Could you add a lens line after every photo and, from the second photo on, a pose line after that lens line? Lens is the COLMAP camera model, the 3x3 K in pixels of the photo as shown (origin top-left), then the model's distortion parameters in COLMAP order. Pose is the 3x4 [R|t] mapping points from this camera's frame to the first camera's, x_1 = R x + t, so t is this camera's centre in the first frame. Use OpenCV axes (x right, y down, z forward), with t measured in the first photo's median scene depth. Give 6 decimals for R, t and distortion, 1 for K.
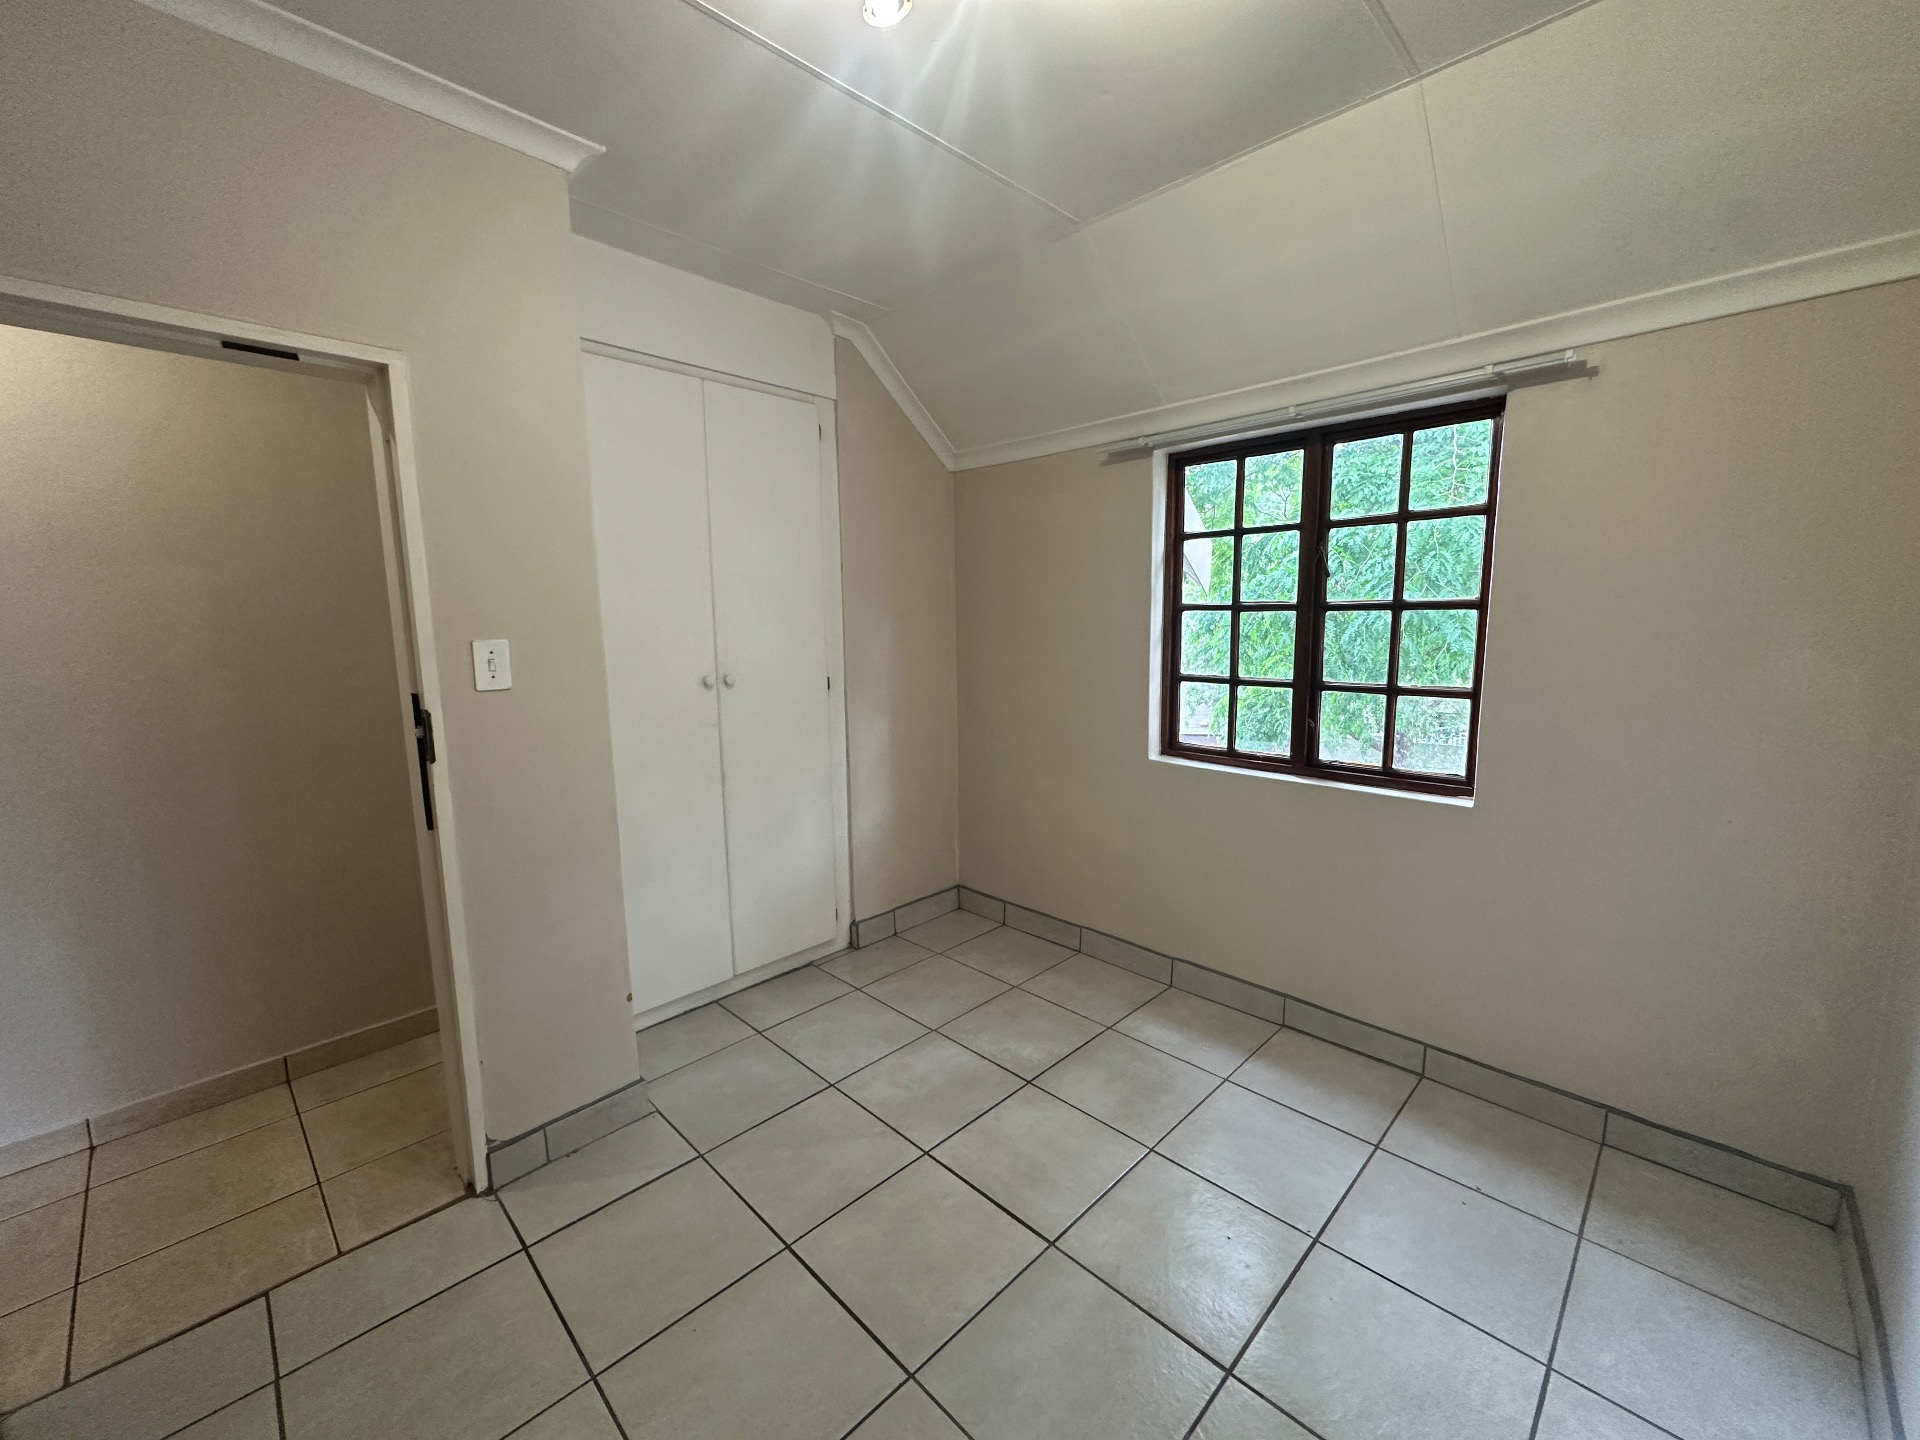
lens RADIAL K [[765.9, 0, 950.6], [0, 765.9, 719.8], [0, 0, 1]] dist [0.004185, -0.000122]
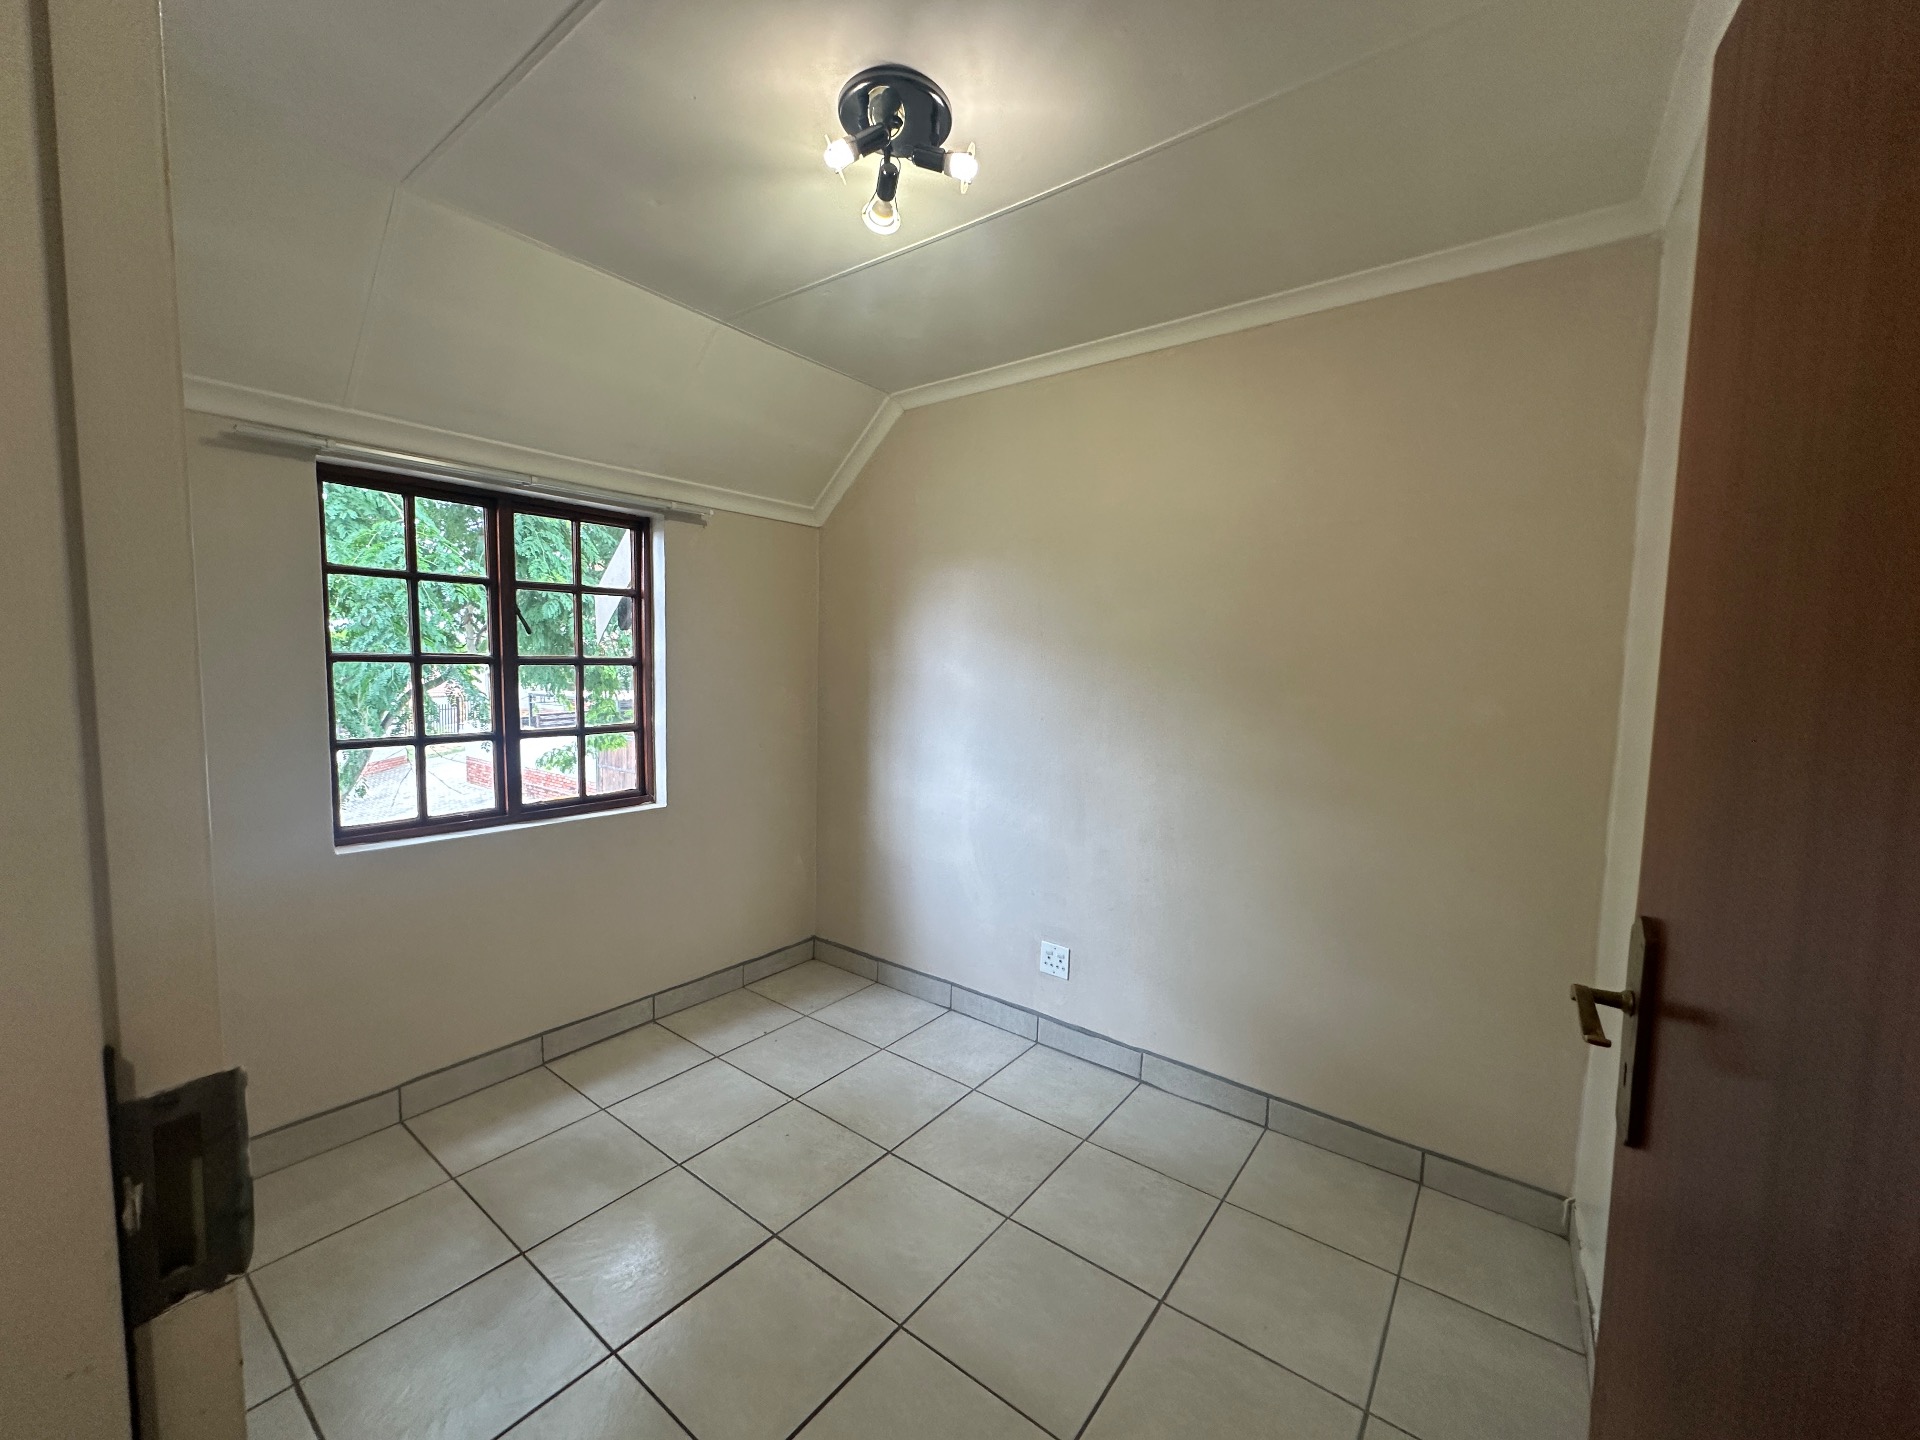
lens RADIAL K [[765.9, 0, 952.4], [0, 765.9, 720.3], [0, 0, 1]] dist [0.004185, -0.000122]
pose [[-0.126674, -0.061203, 0.990055, -0.665681], [0.125364, 0.989104, 0.077184, -0.072889], [-0.983991, 0.133894, -0.117621, 0.548076]]
